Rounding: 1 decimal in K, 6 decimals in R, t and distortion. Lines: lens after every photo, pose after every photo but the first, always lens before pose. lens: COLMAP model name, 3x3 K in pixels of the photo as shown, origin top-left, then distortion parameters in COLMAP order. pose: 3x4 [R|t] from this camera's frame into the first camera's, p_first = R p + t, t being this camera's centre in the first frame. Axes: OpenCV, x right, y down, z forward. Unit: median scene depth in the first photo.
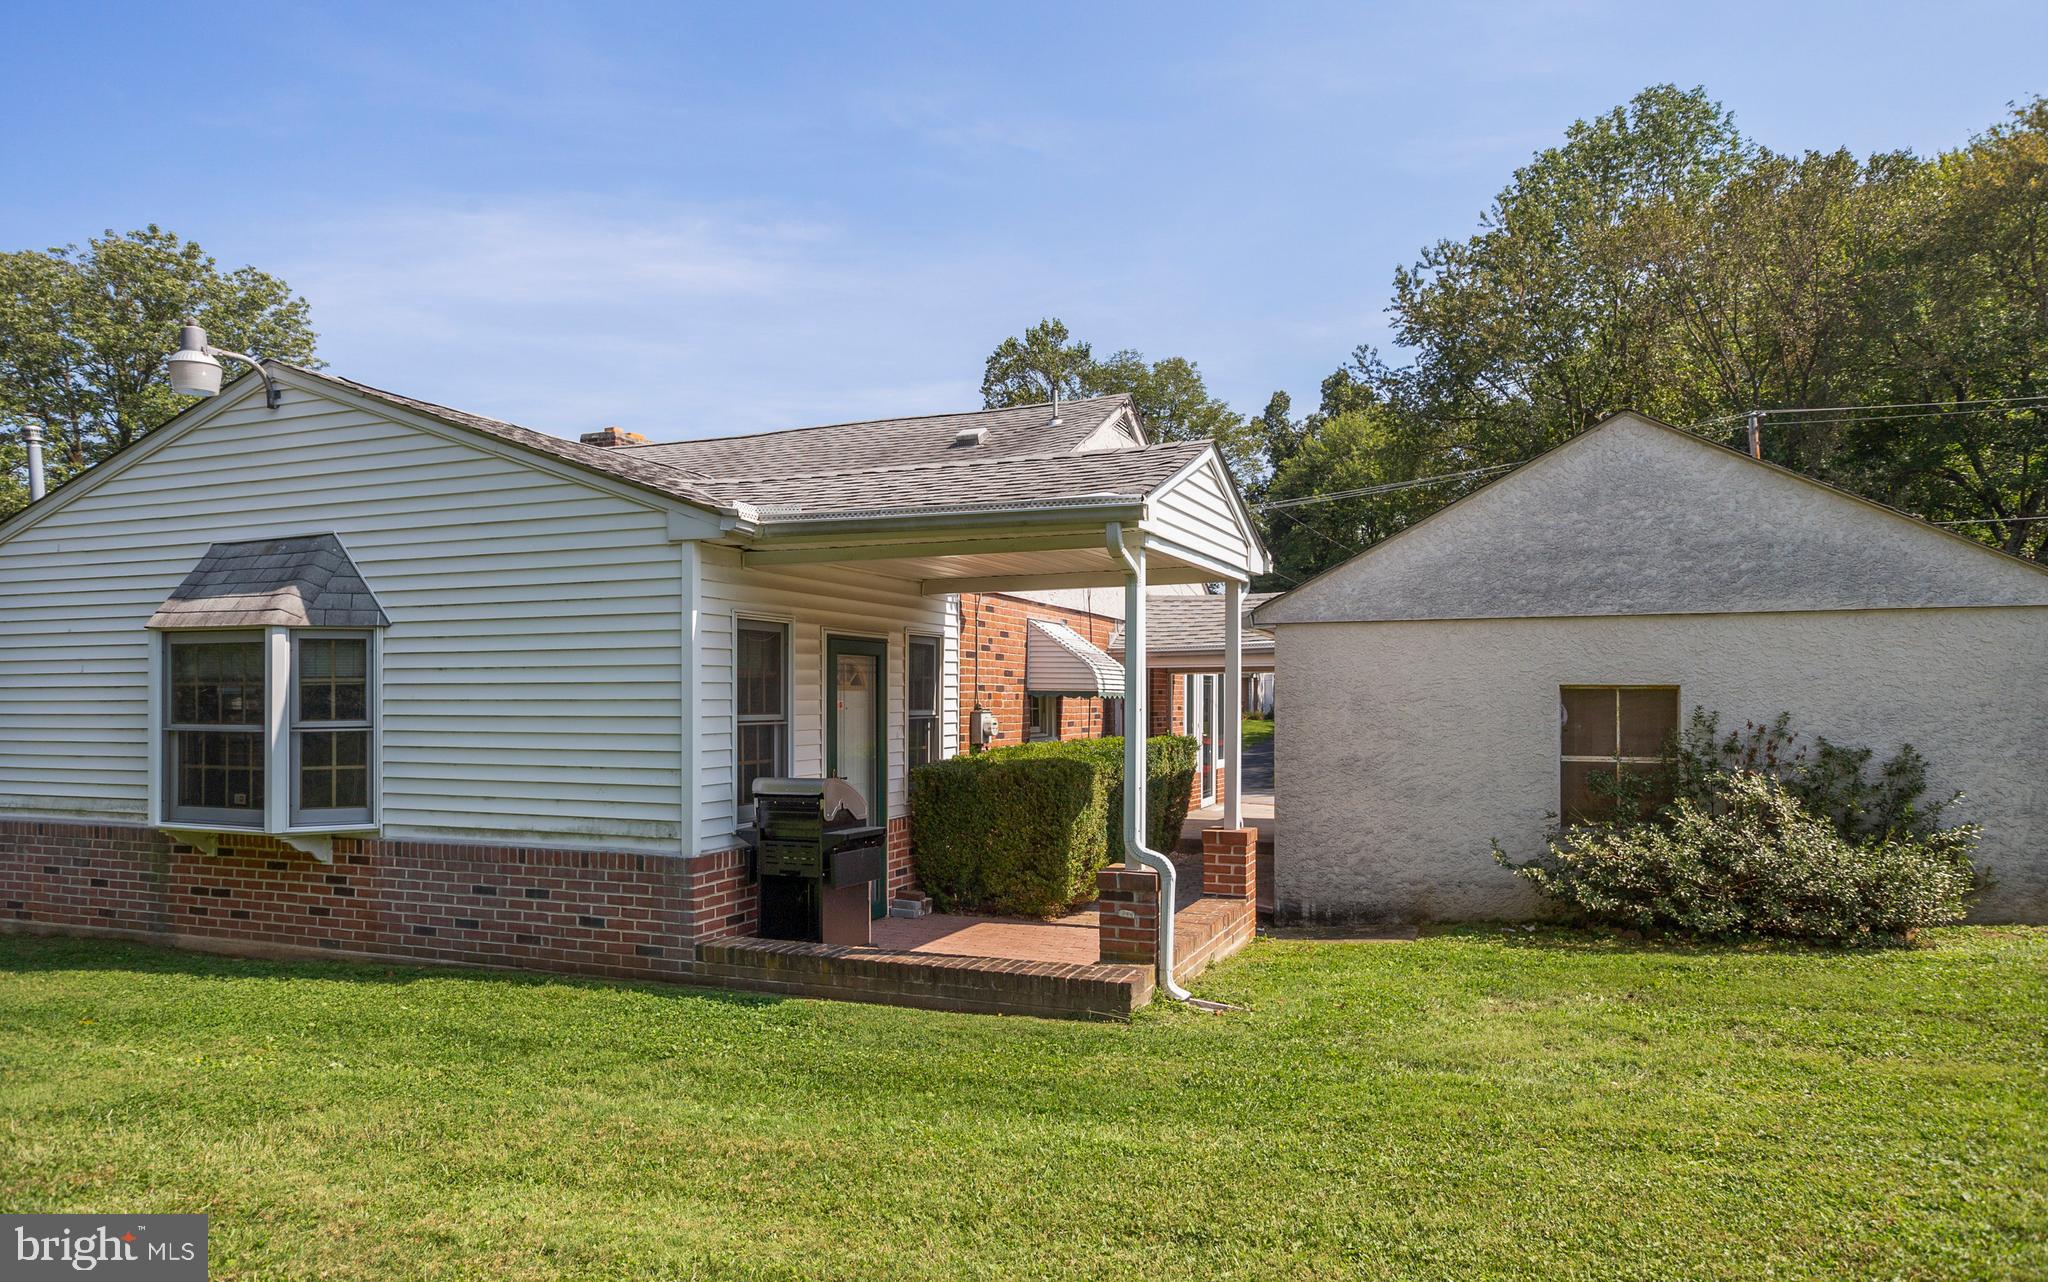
lens RADIAL K [[1299.0, 0, 1023.4], [0, 1299.0, 708.2], [0, 0, 1]] dist [0.050280, -0.049090]
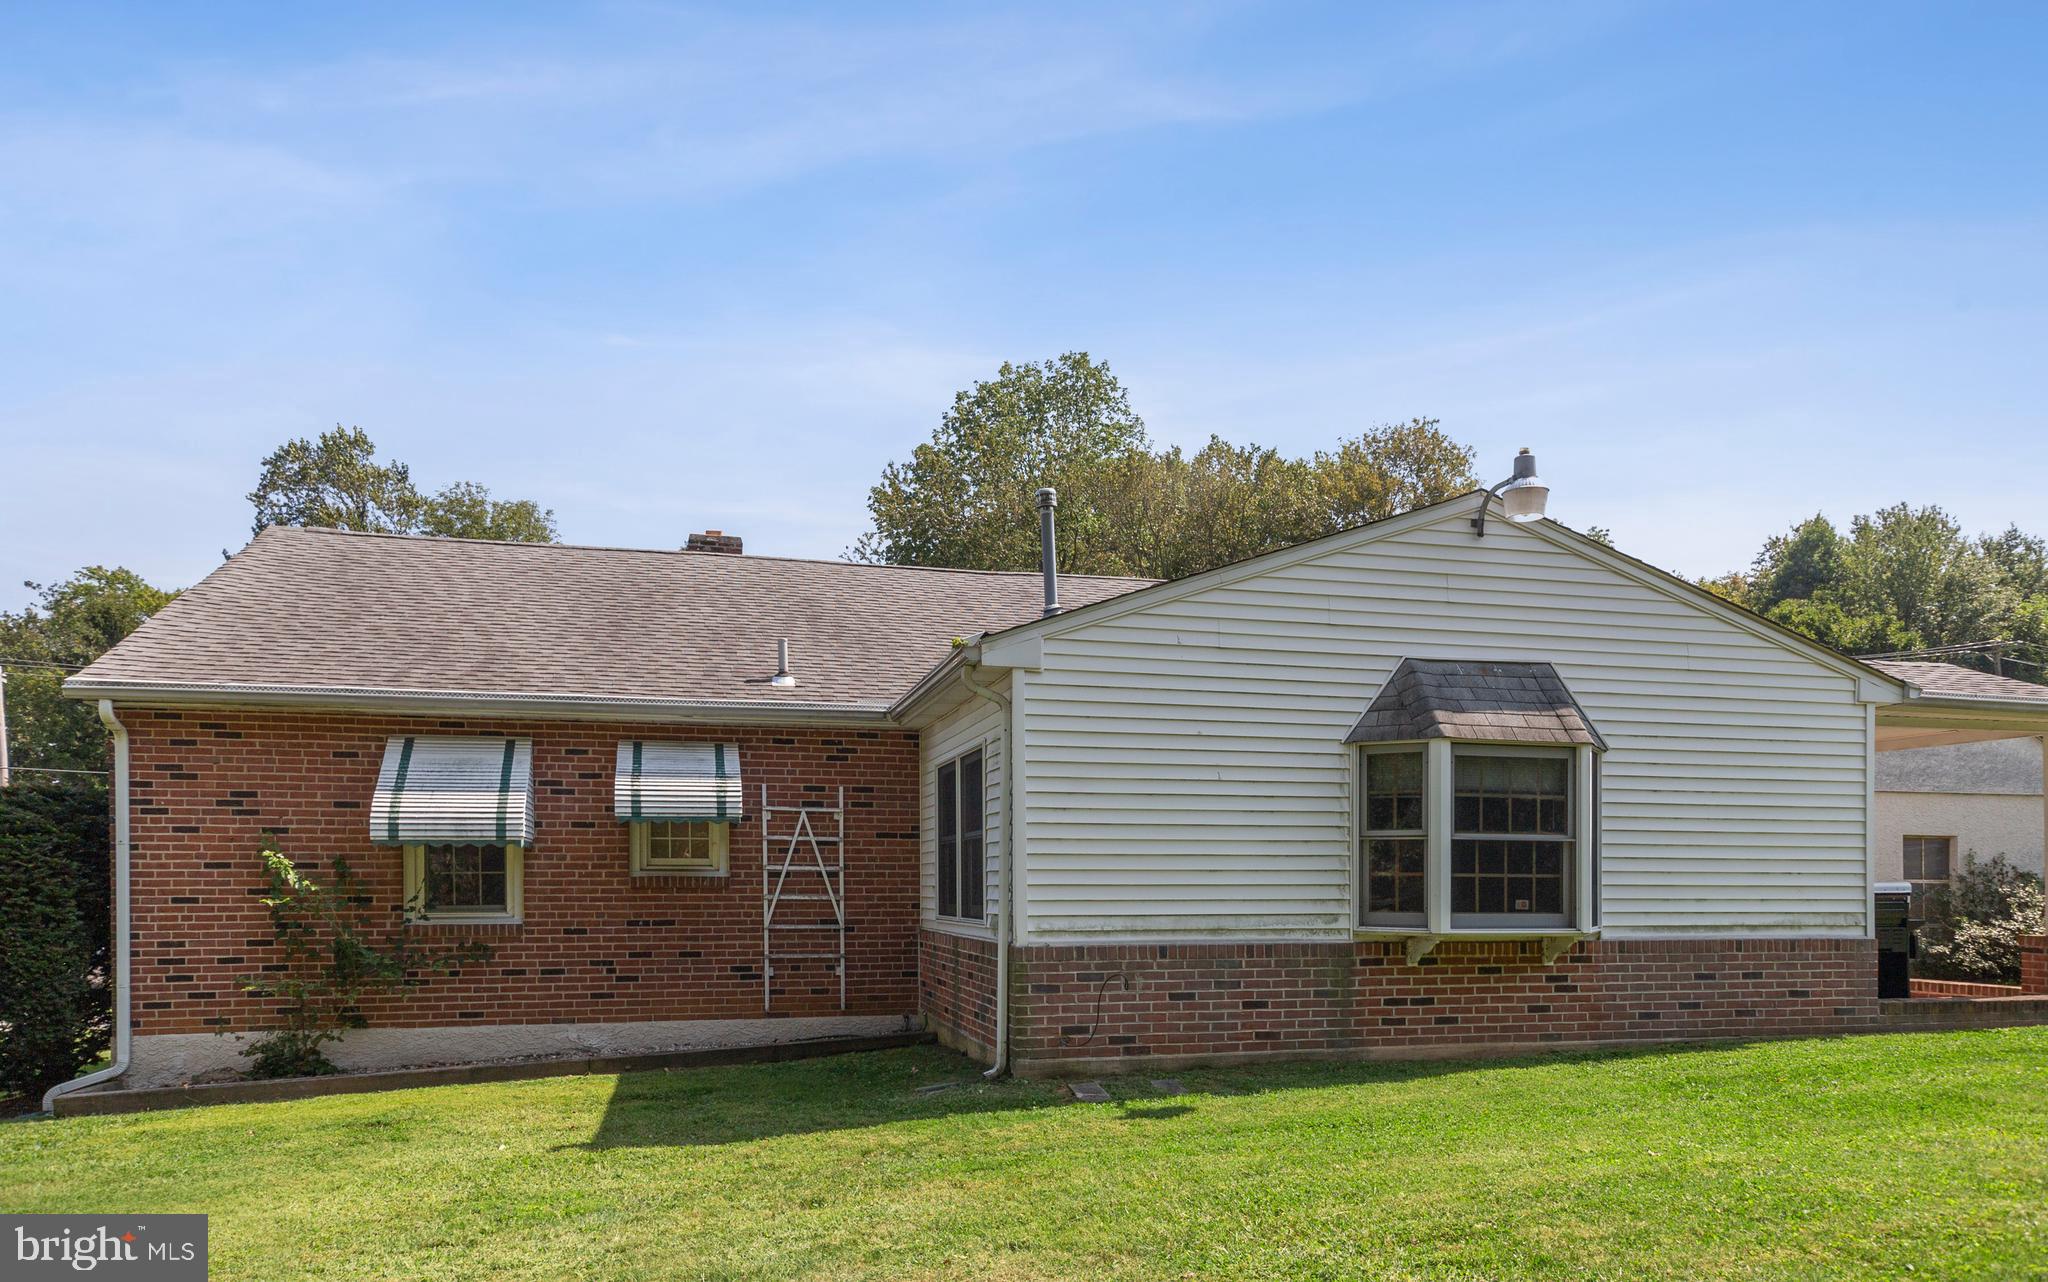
lens RADIAL K [[1355.3, 0, 1027.7], [0, 1355.3, 922.9], [0, 0, 1]] dist [0.001807, 0.000269]
pose [[0.798265, -0.012240, 0.602181, -1.564333], [0.002174, 0.999846, 0.017441, 0.063133], [-0.602302, -0.012614, 0.798169, 0.360082]]
